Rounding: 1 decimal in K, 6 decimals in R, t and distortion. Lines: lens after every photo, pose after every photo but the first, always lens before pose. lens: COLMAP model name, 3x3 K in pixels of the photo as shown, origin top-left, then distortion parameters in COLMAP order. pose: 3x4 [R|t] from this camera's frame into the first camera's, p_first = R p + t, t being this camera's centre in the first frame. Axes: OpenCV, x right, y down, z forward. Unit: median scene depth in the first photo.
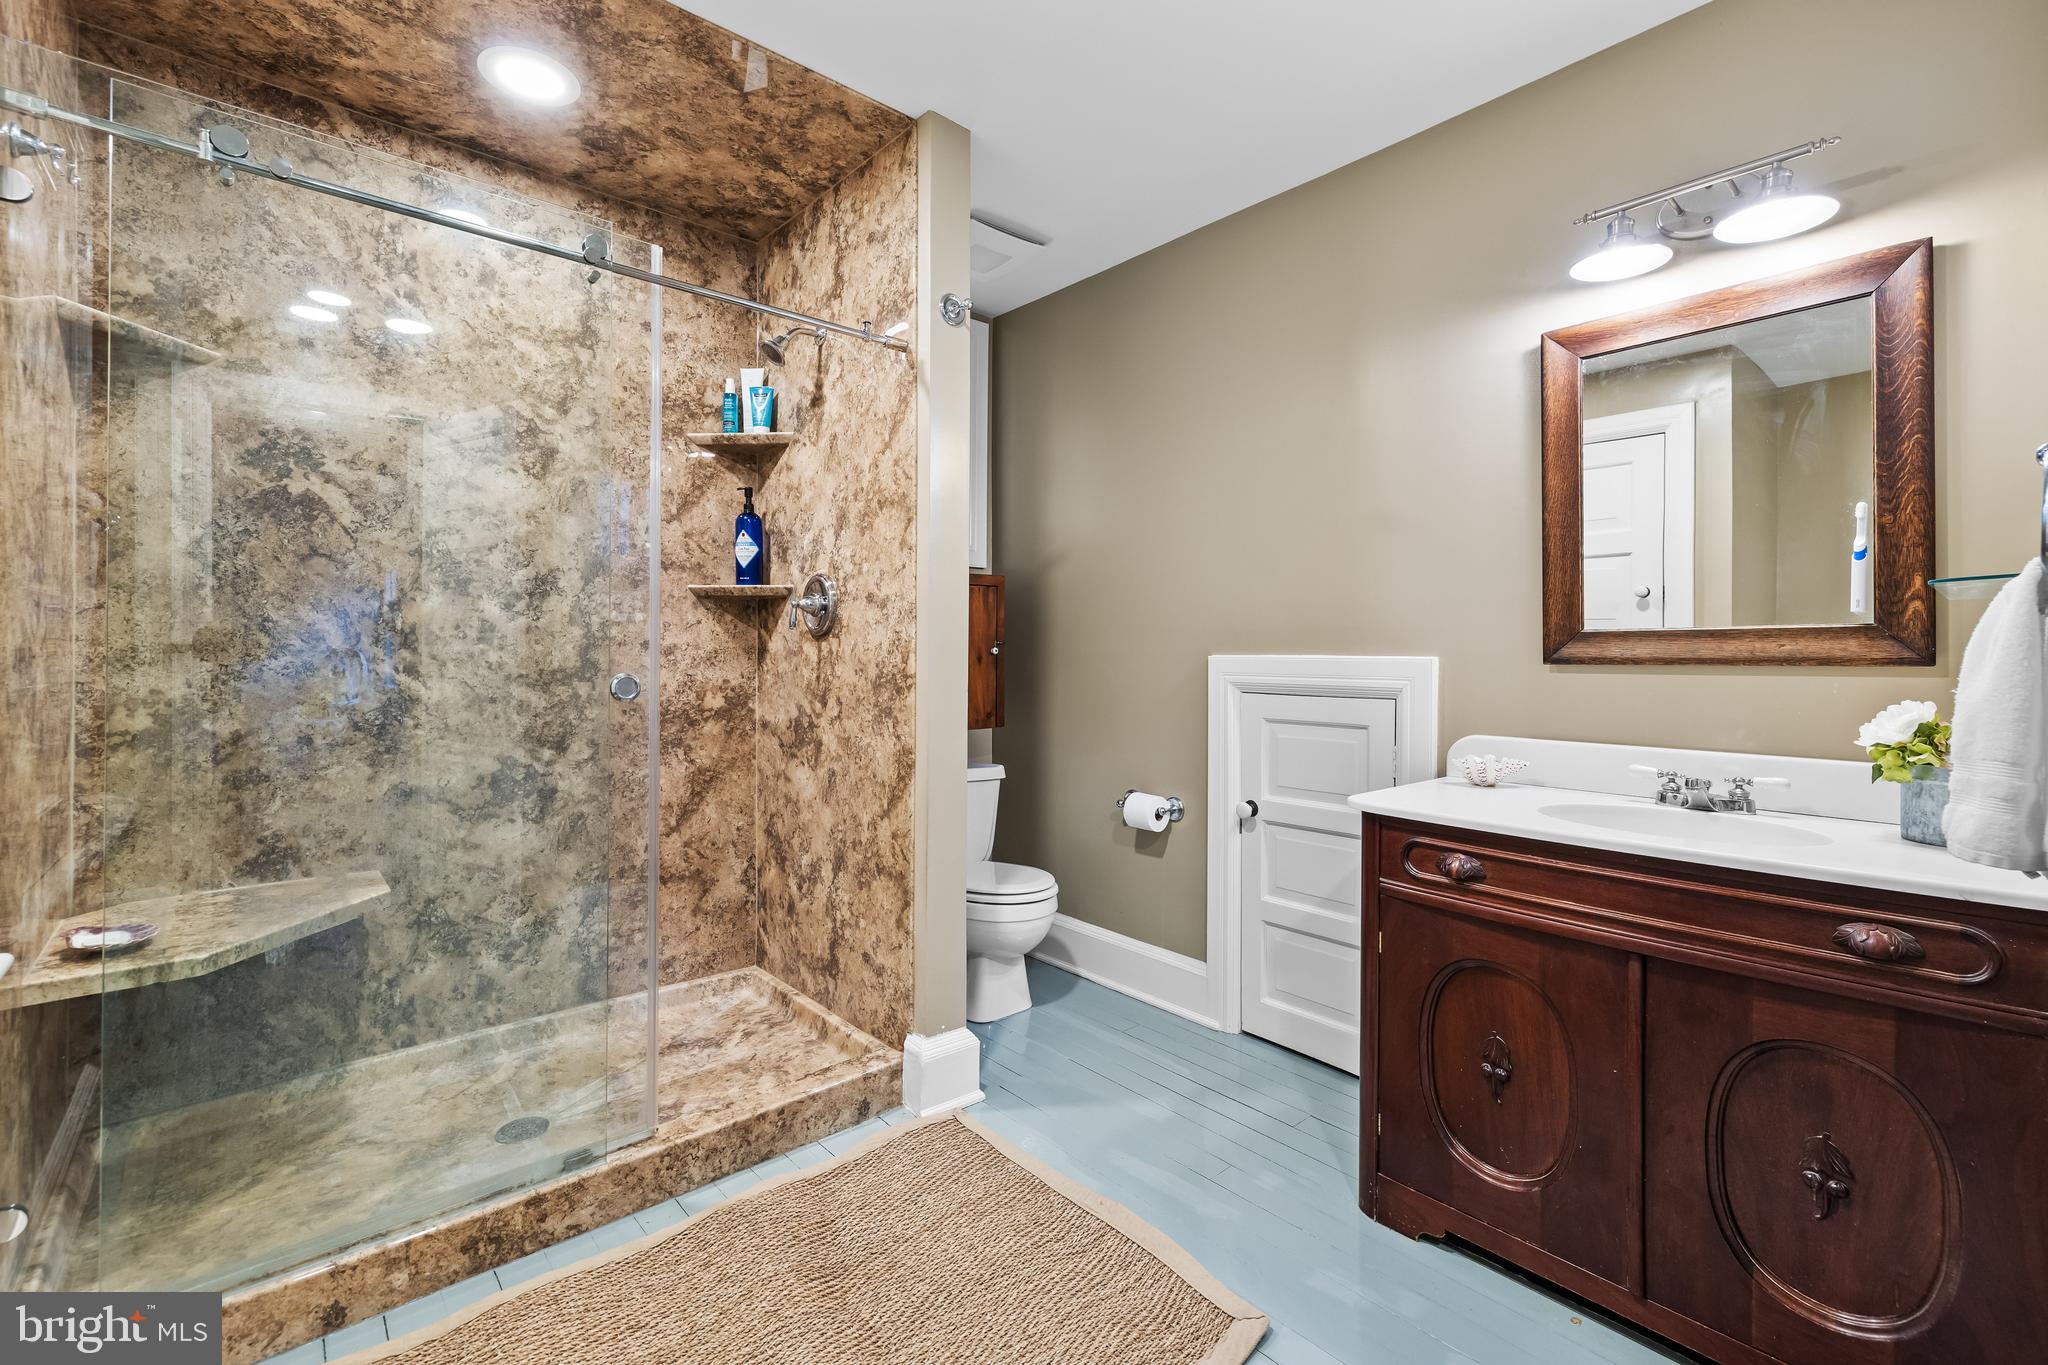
lens RADIAL K [[882.4, 0, 1006.6], [0, 882.4, 656.0], [0, 0, 1]] dist [0.001026, 0.000667]
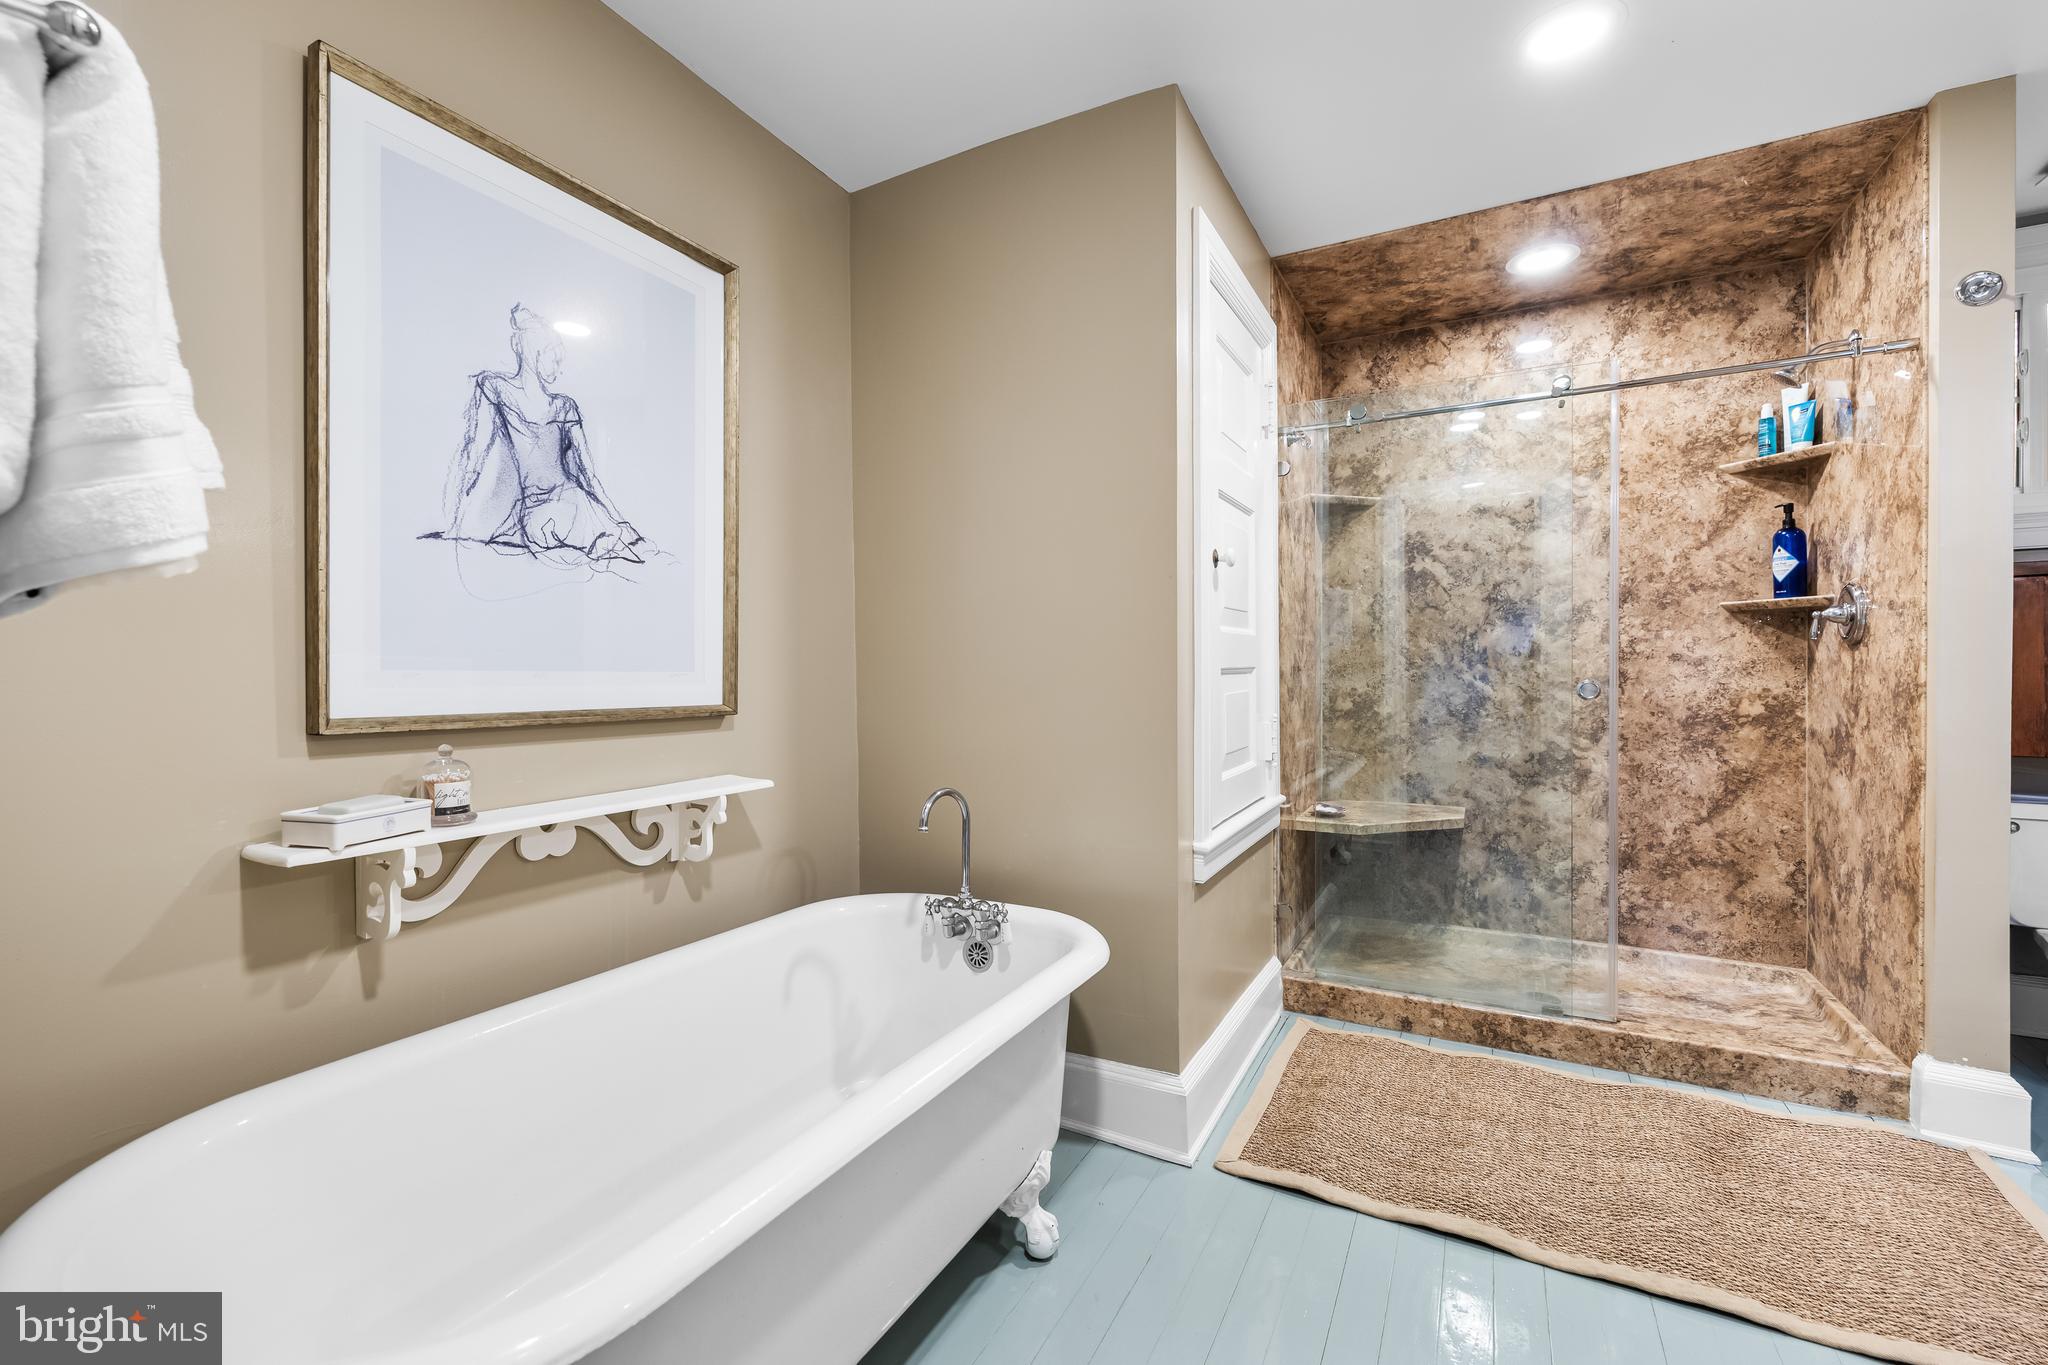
lens RADIAL K [[882.4, 0, 1021.2], [0, 882.4, 674.1], [0, 0, 1]] dist [0.001026, 0.000667]
pose [[0.356076, -0.002208, -0.934454, 0.436400], [0.007975, 0.999968, 0.000676, 0.001942], [0.934423, -0.007693, 0.356082, -0.261772]]
